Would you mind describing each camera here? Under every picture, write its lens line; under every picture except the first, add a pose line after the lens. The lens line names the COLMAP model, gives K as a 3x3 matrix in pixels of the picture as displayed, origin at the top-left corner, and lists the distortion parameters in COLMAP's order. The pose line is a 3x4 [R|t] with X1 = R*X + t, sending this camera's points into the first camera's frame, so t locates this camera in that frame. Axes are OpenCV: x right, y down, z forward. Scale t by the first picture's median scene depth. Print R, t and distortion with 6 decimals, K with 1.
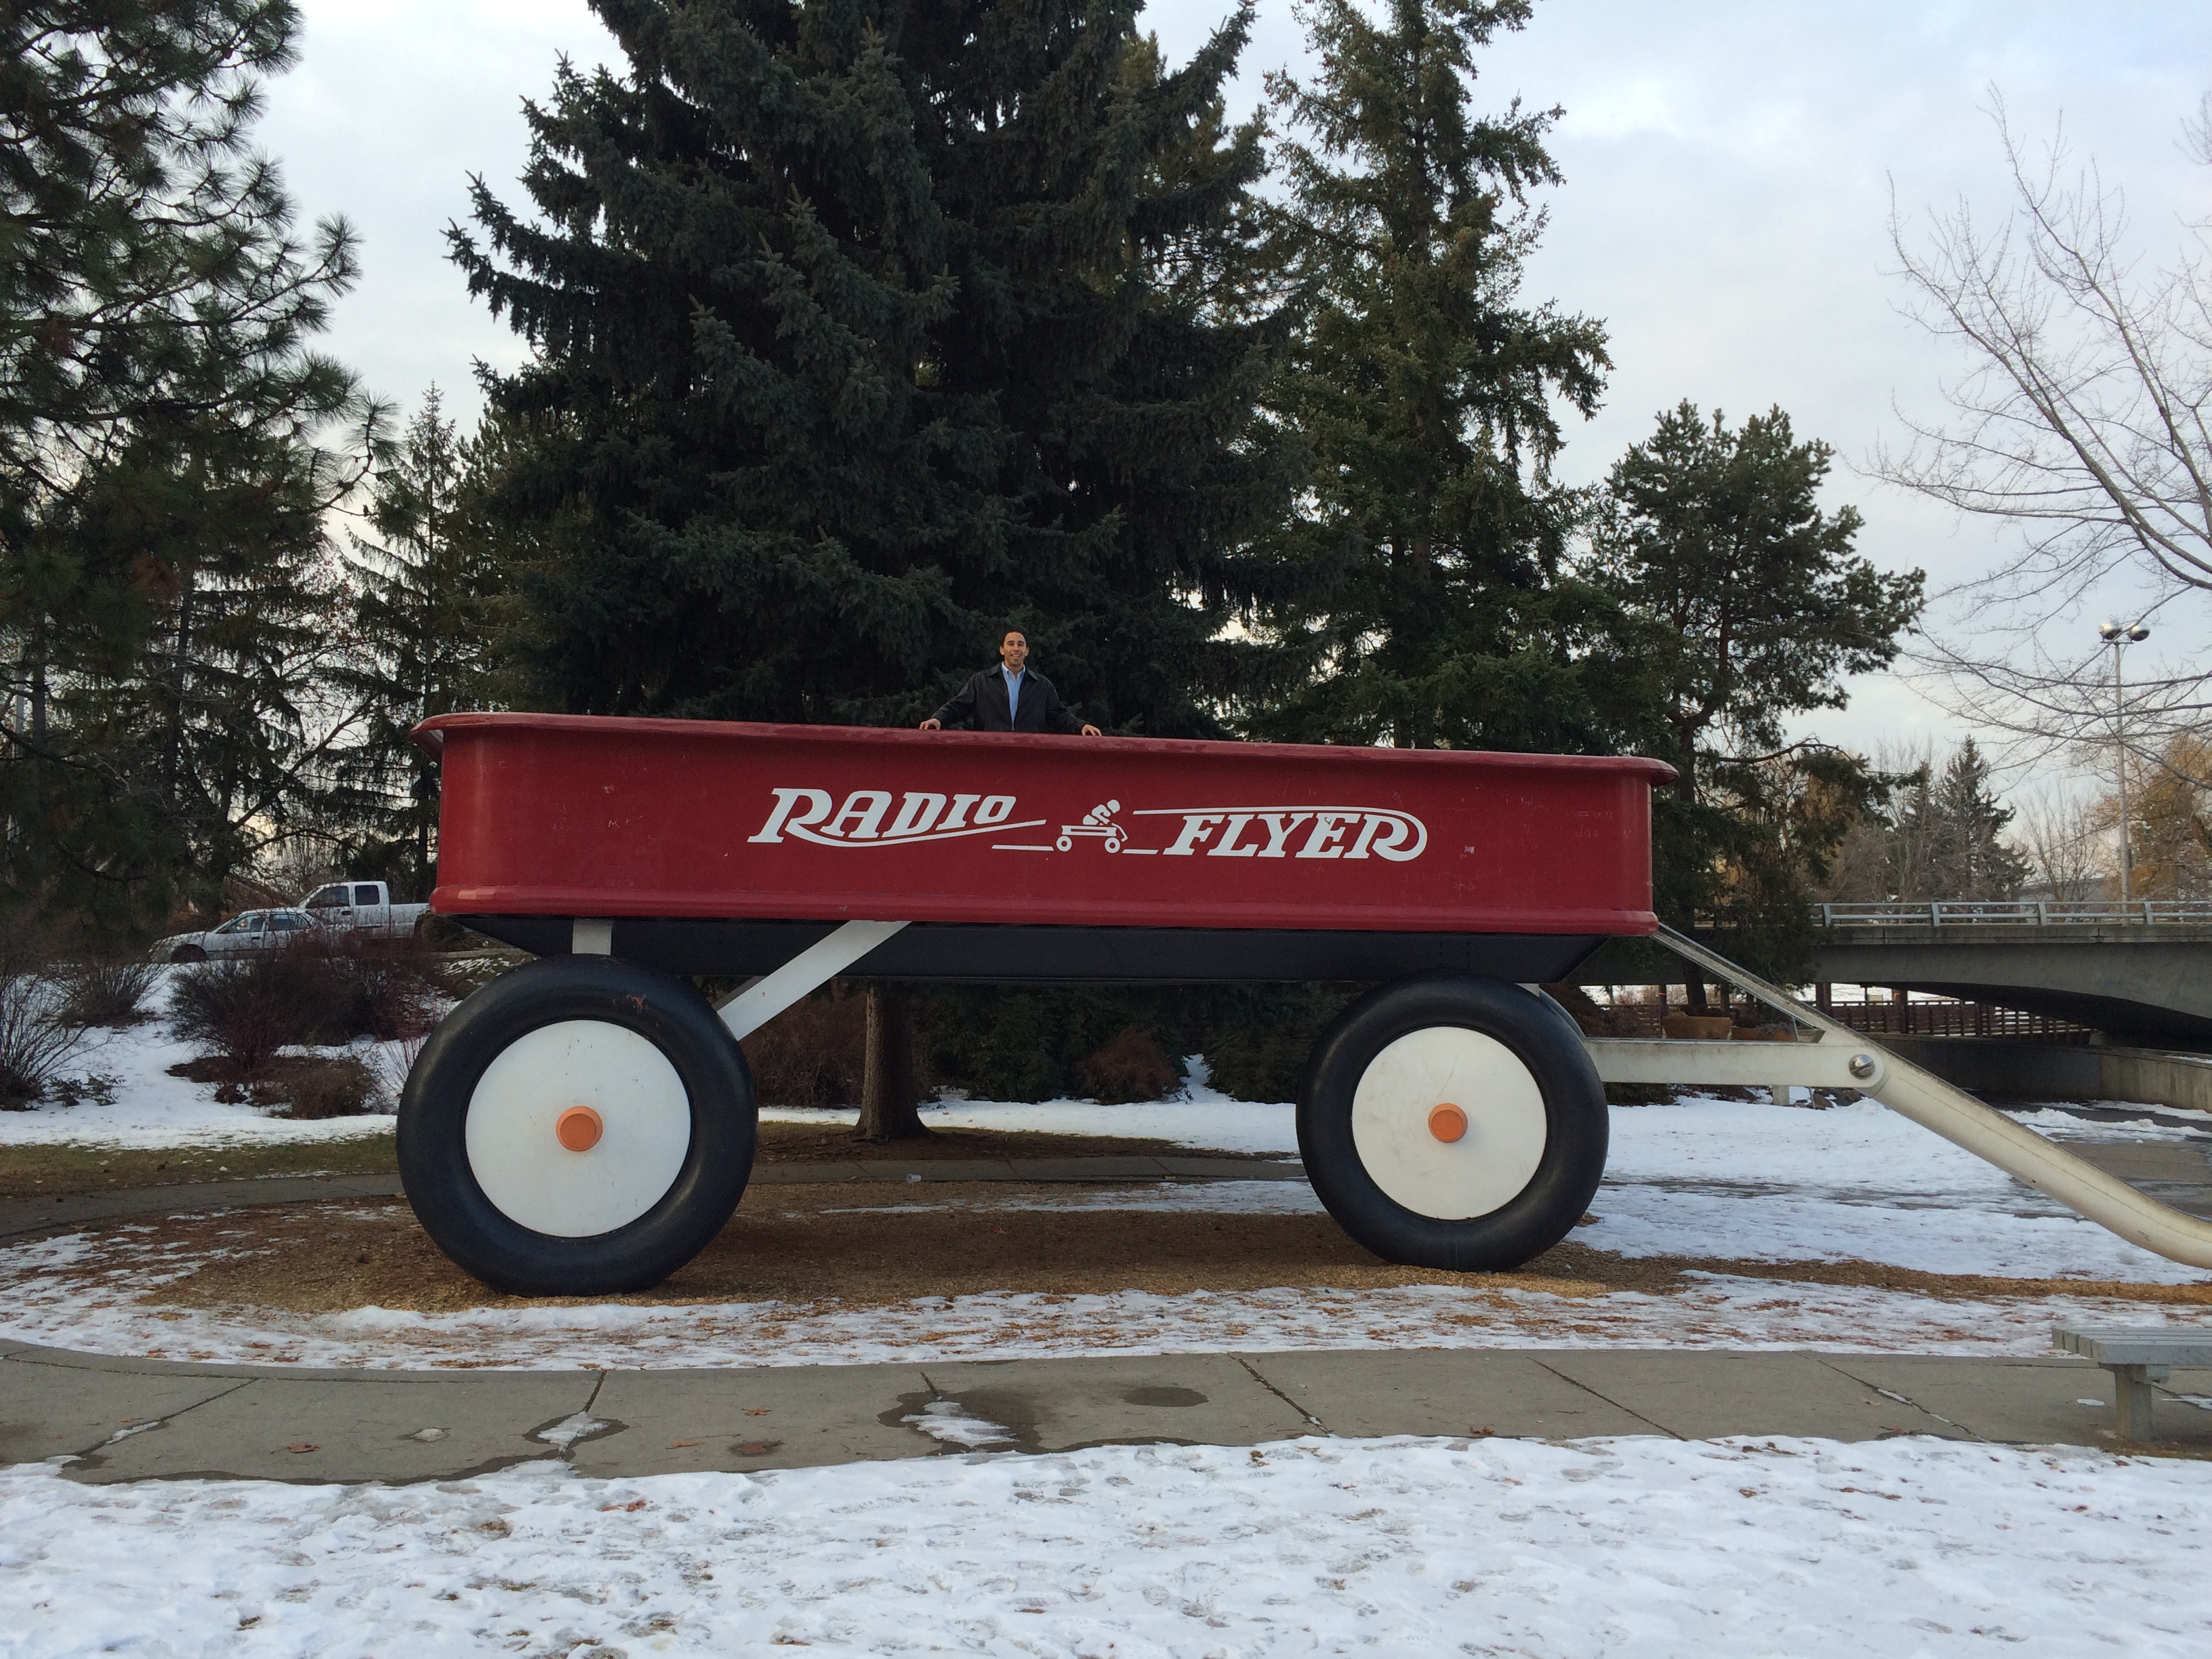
lens RADIAL K [[1962.6, 0, 1126.9], [0, 1962.6, 849.7], [0, 0, 1]] dist [0.092789, -0.123036]
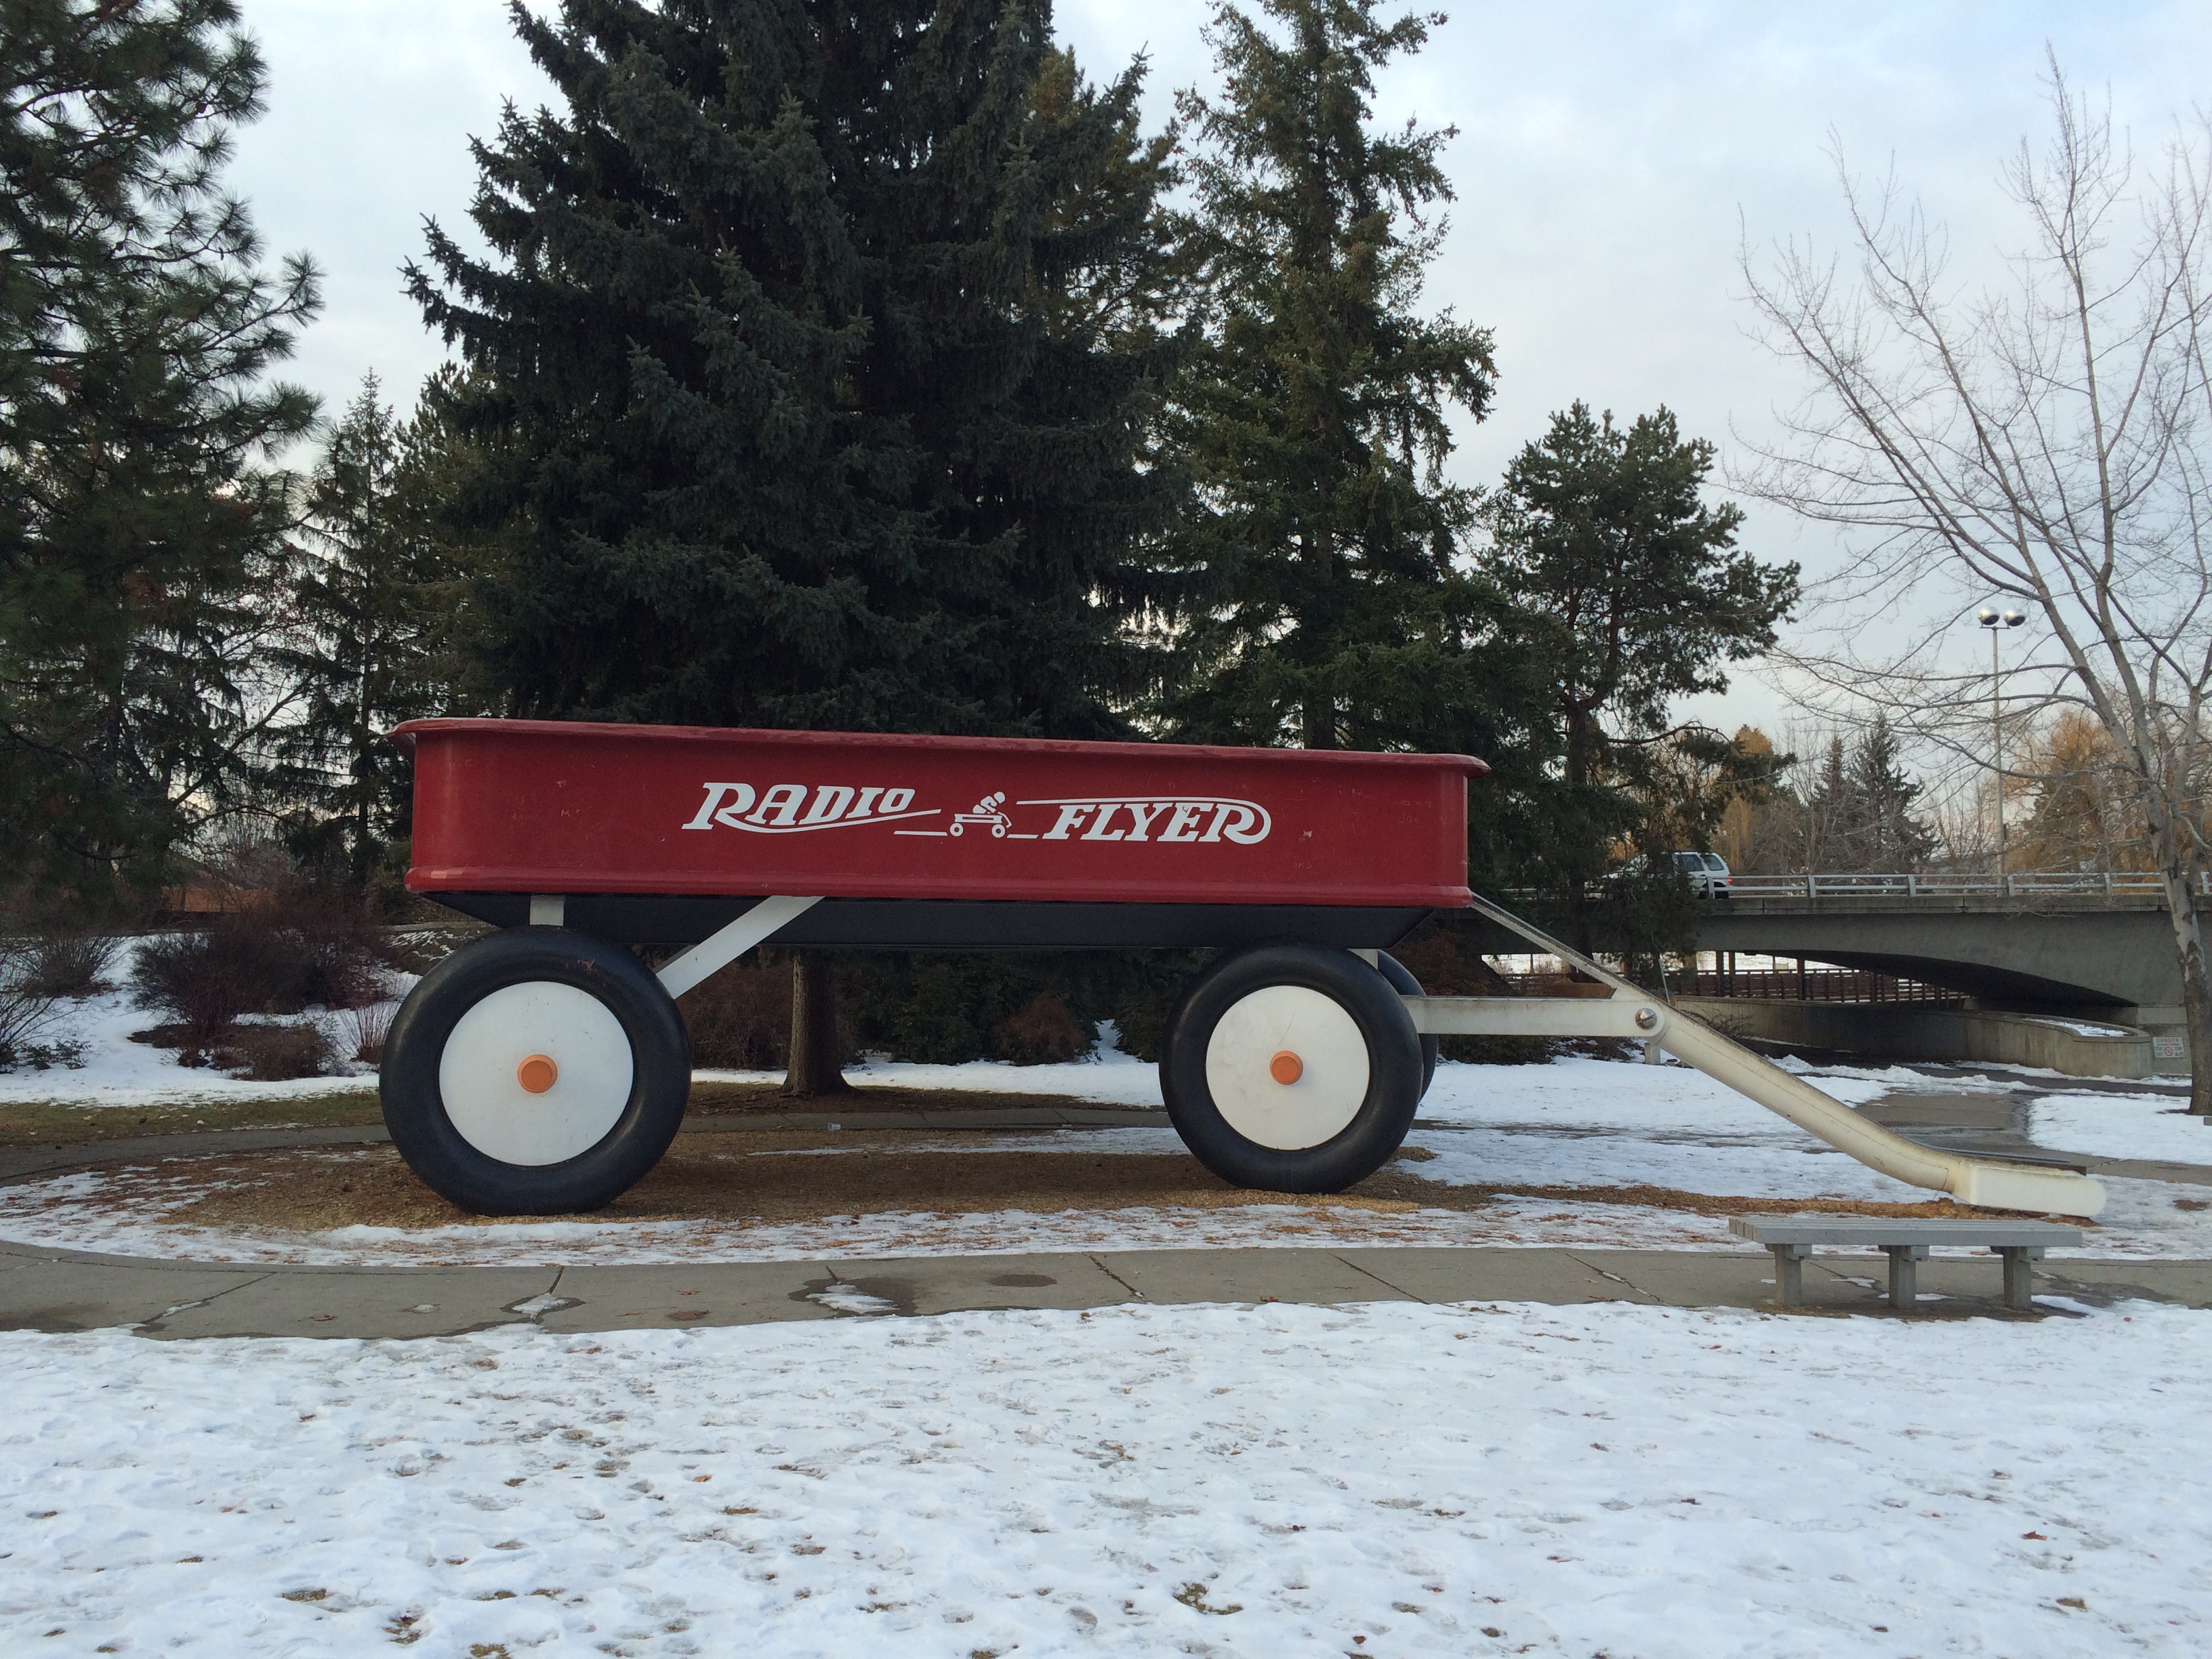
lens RADIAL K [[1962.6, 0, 1130.3], [0, 1962.6, 833.5], [0, 0, 1]] dist [0.092789, -0.123036]
pose [[0.999469, -0.001097, 0.032569, 0.022155], [0.000927, 0.999986, 0.005234, -0.004419], [-0.032575, -0.005201, 0.999456, -0.111008]]
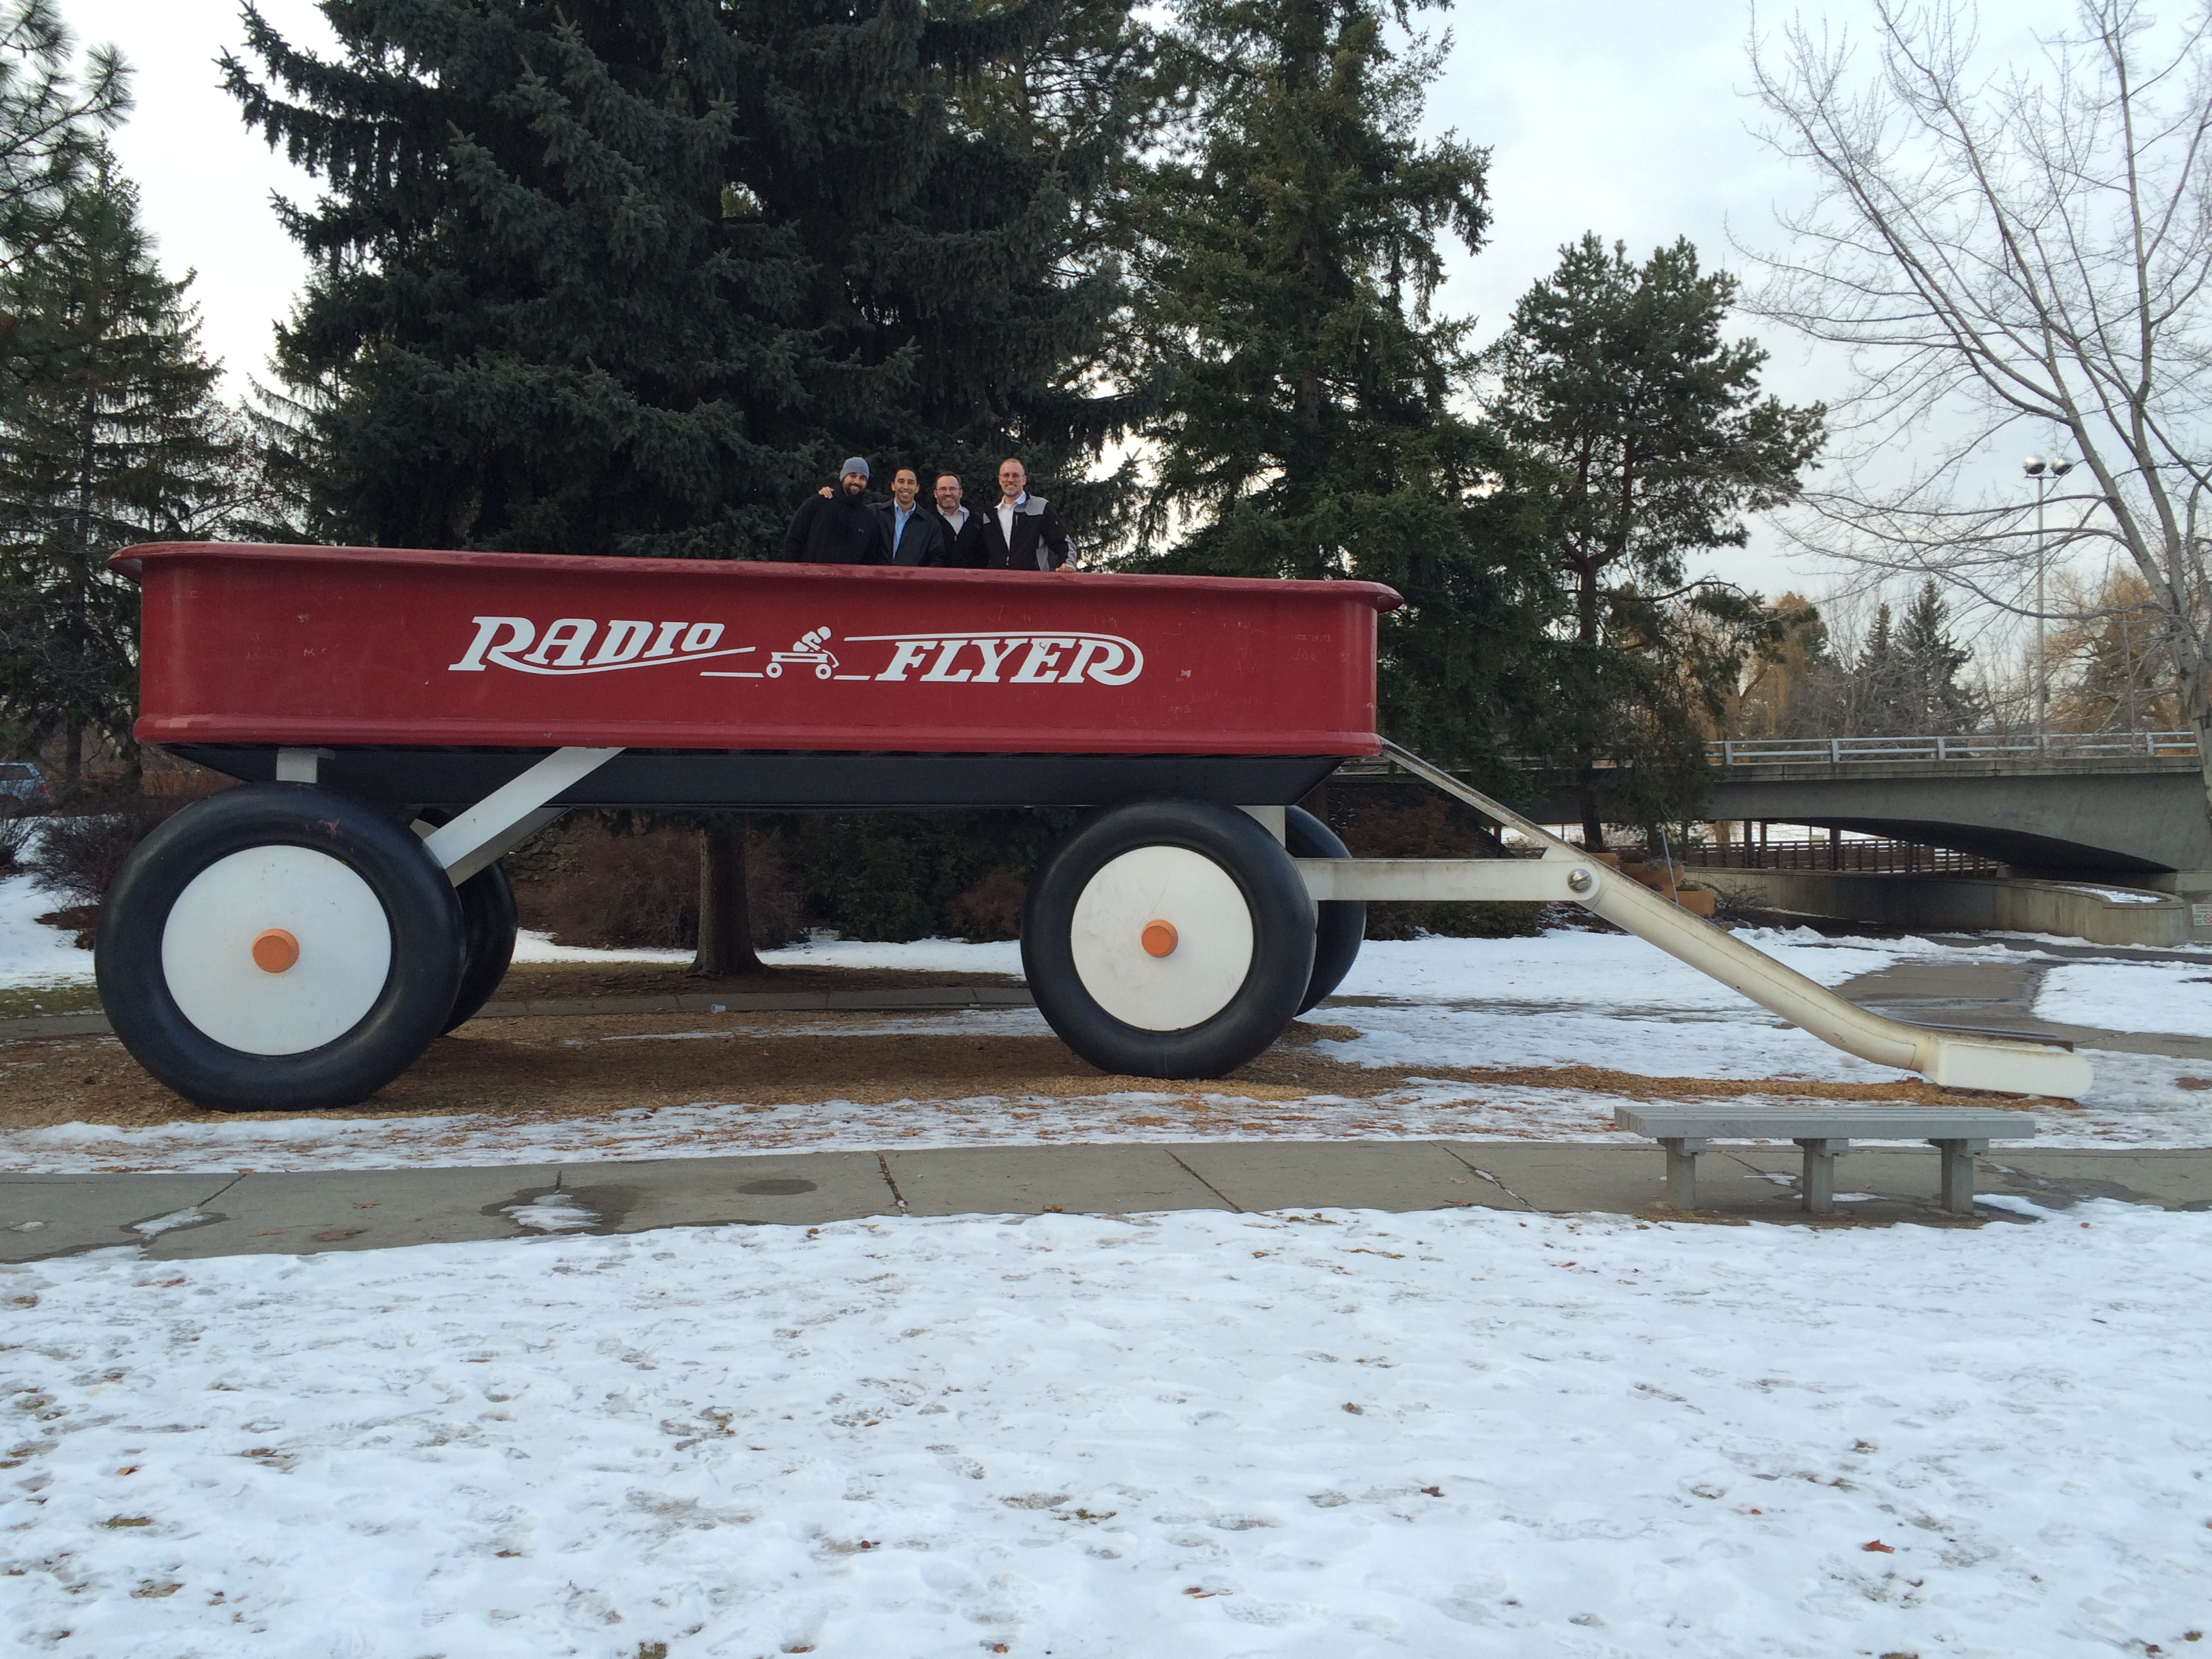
lens RADIAL K [[1962.6, 0, 1128.4], [0, 1962.6, 852.1], [0, 0, 1]] dist [0.092789, -0.123036]
pose [[0.999889, -0.012206, 0.008531, 0.094114], [0.011533, 0.997125, 0.074891, 0.011032], [-0.009421, -0.074785, 0.997155, -0.015613]]
